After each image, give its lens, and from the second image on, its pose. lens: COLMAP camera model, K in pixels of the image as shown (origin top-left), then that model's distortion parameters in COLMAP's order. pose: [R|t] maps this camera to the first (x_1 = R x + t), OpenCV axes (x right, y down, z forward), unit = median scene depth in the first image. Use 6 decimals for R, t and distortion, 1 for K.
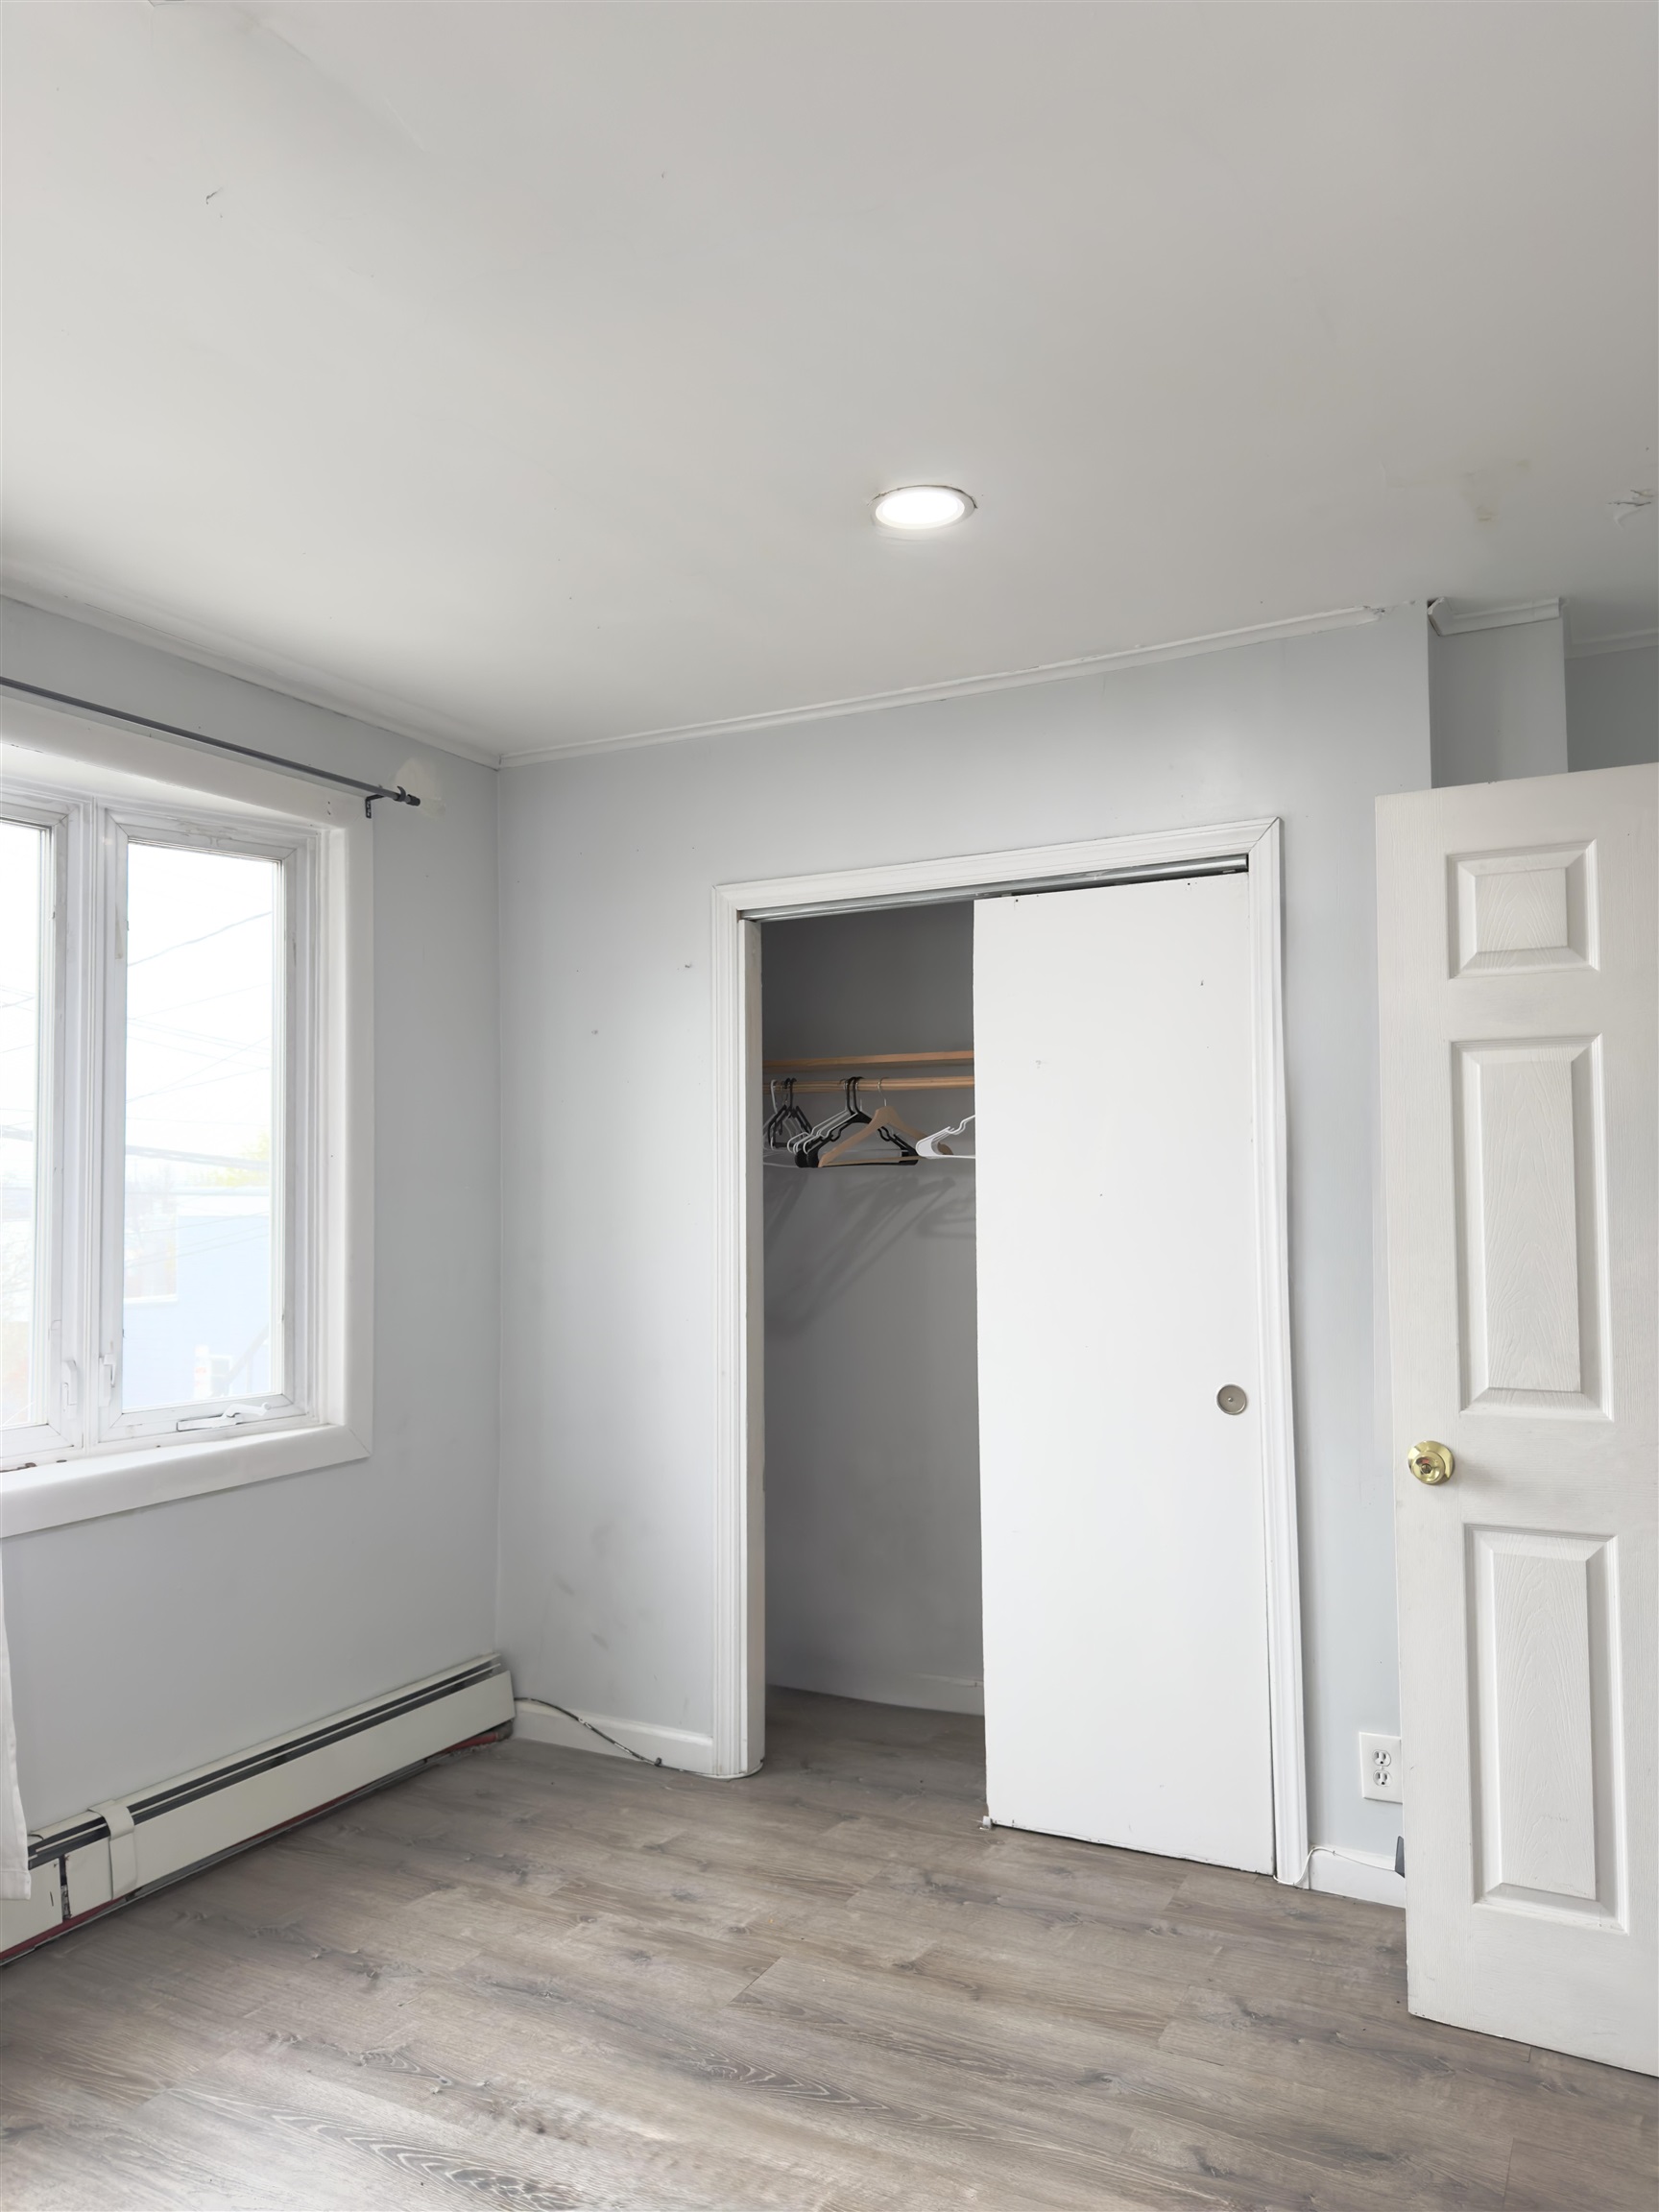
lens RADIAL K [[1570.5, 0, 826.4], [0, 1570.5, 1096.7], [0, 0, 1]] dist [0.006585, -0.010065]
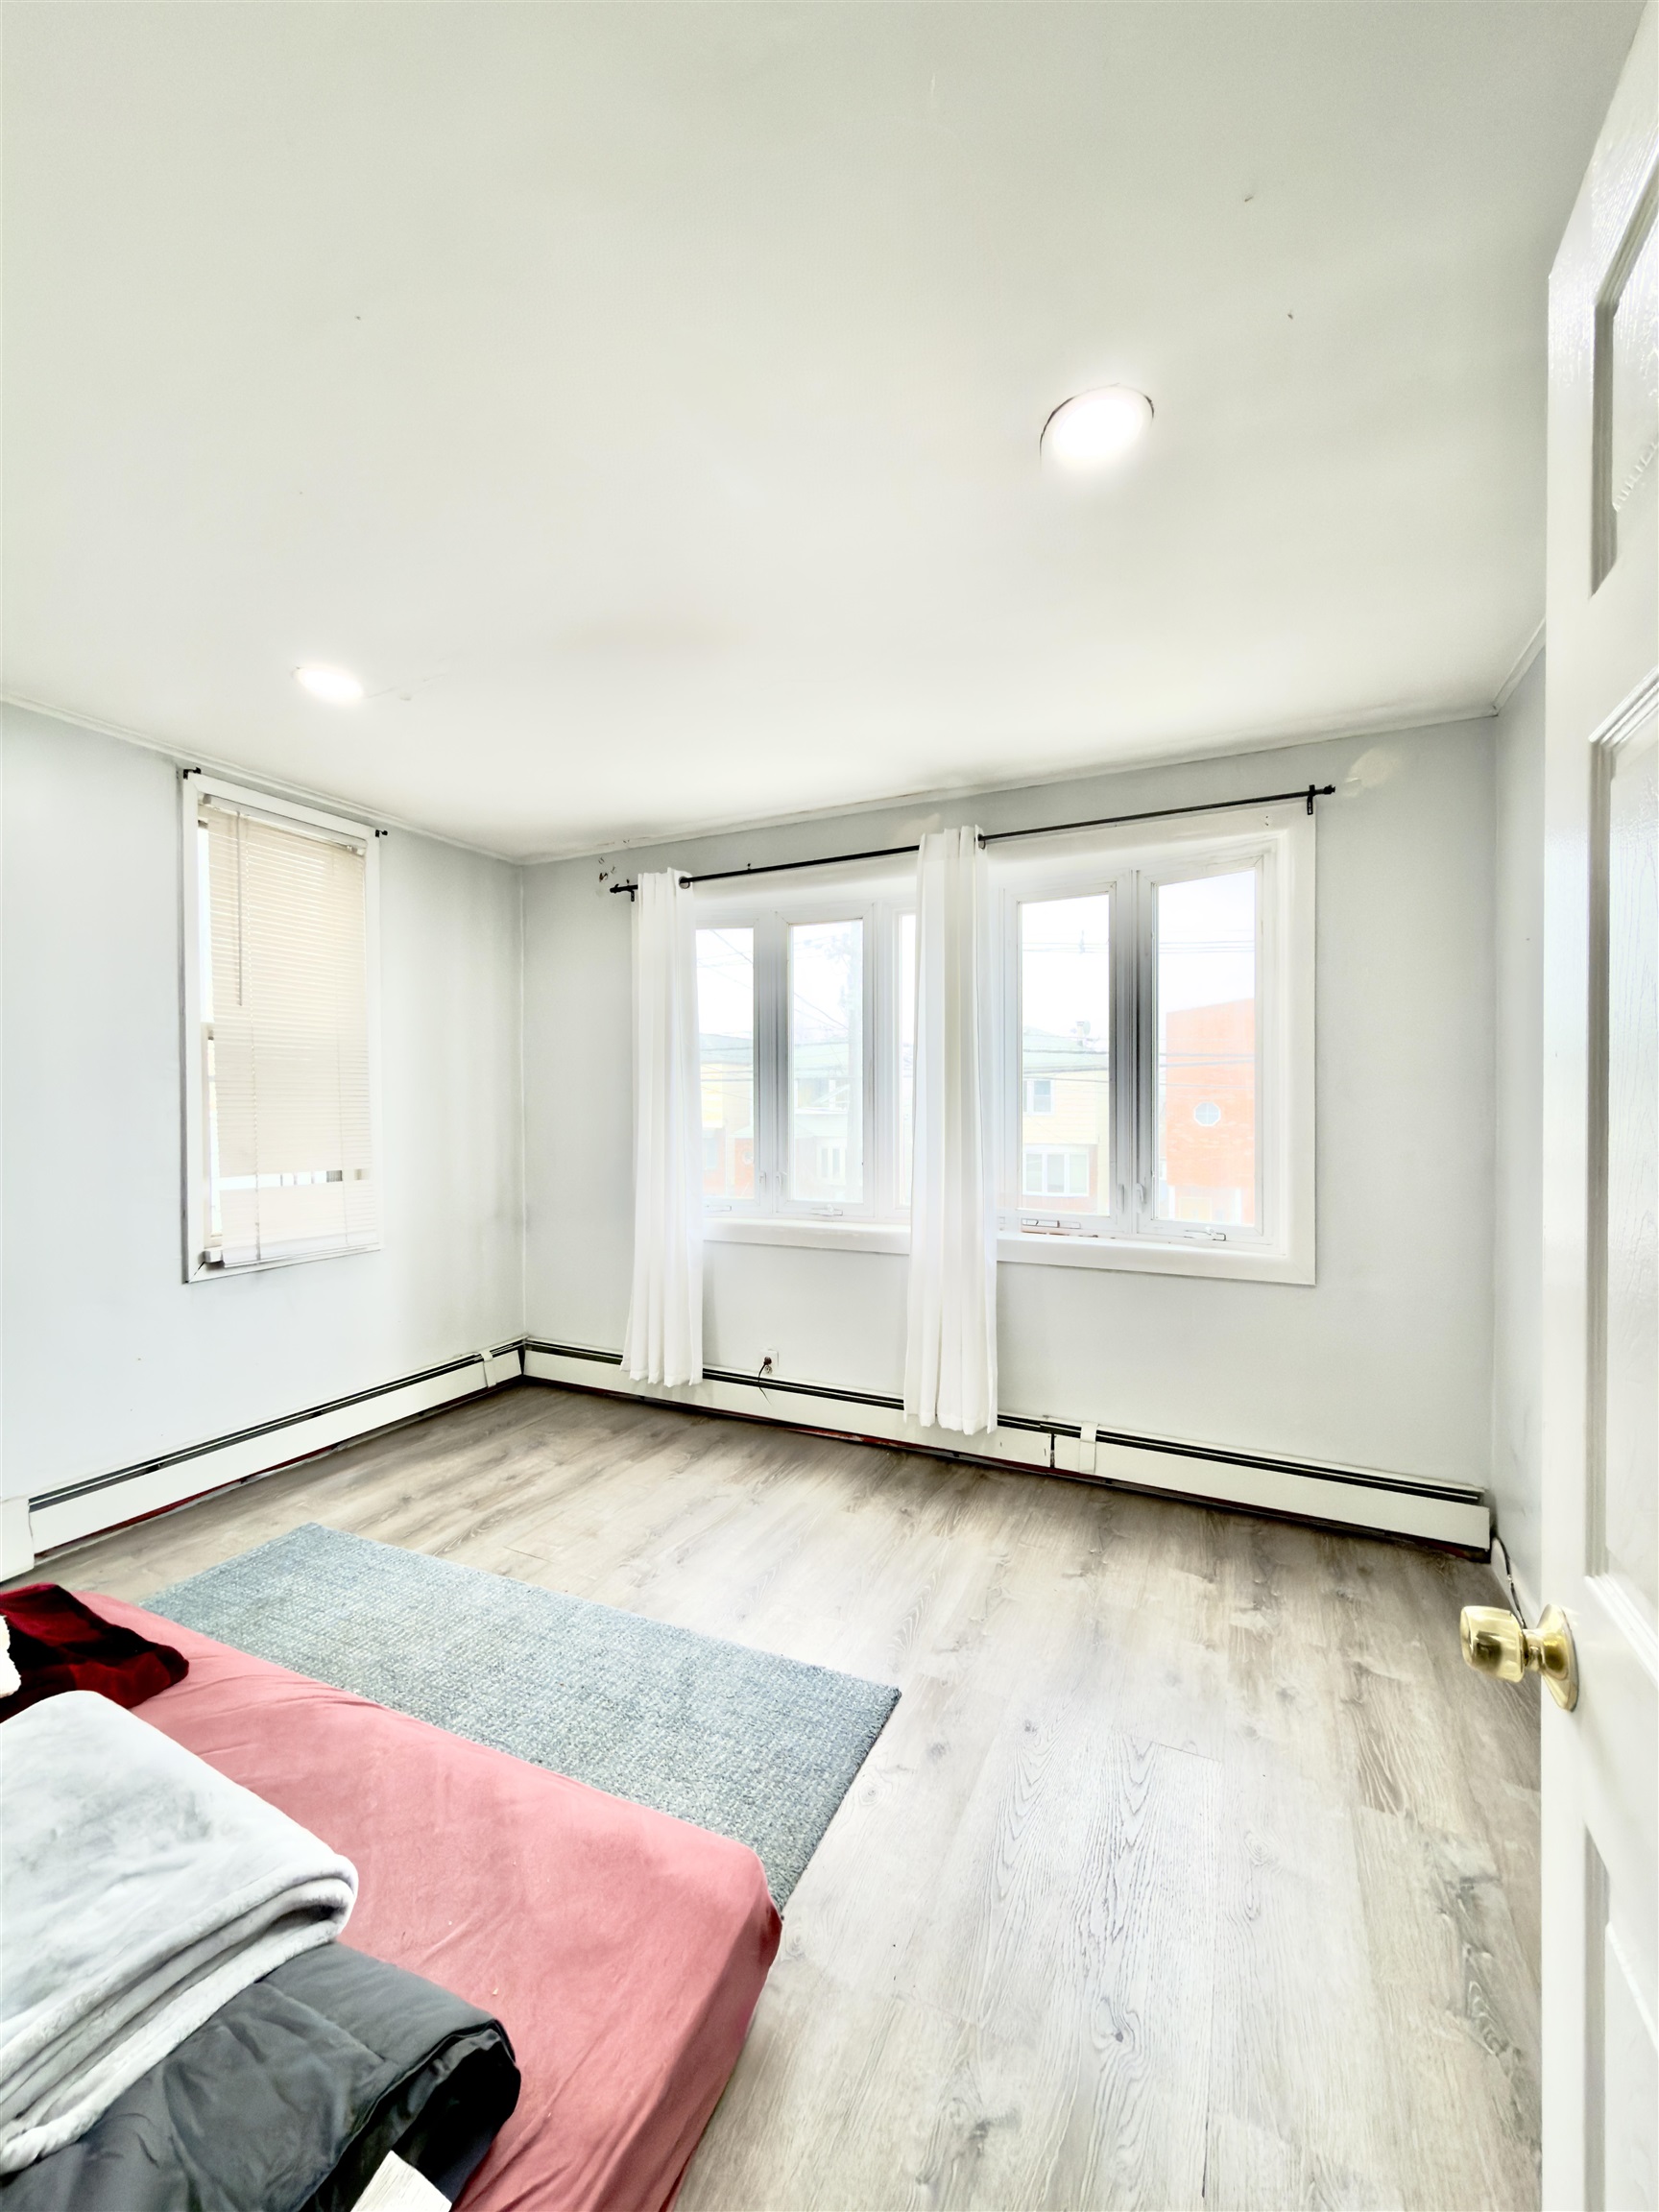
lens RADIAL K [[878.4, 0, 834.9], [0, 878.4, 1110.0], [0, 0, 1]] dist [-0.000429, 0.001015]
pose [[0.045449, 0.016760, -0.998826, 0.540656], [0.048144, 0.998661, 0.018948, 0.049517], [0.997806, -0.048948, 0.044581, 0.665021]]
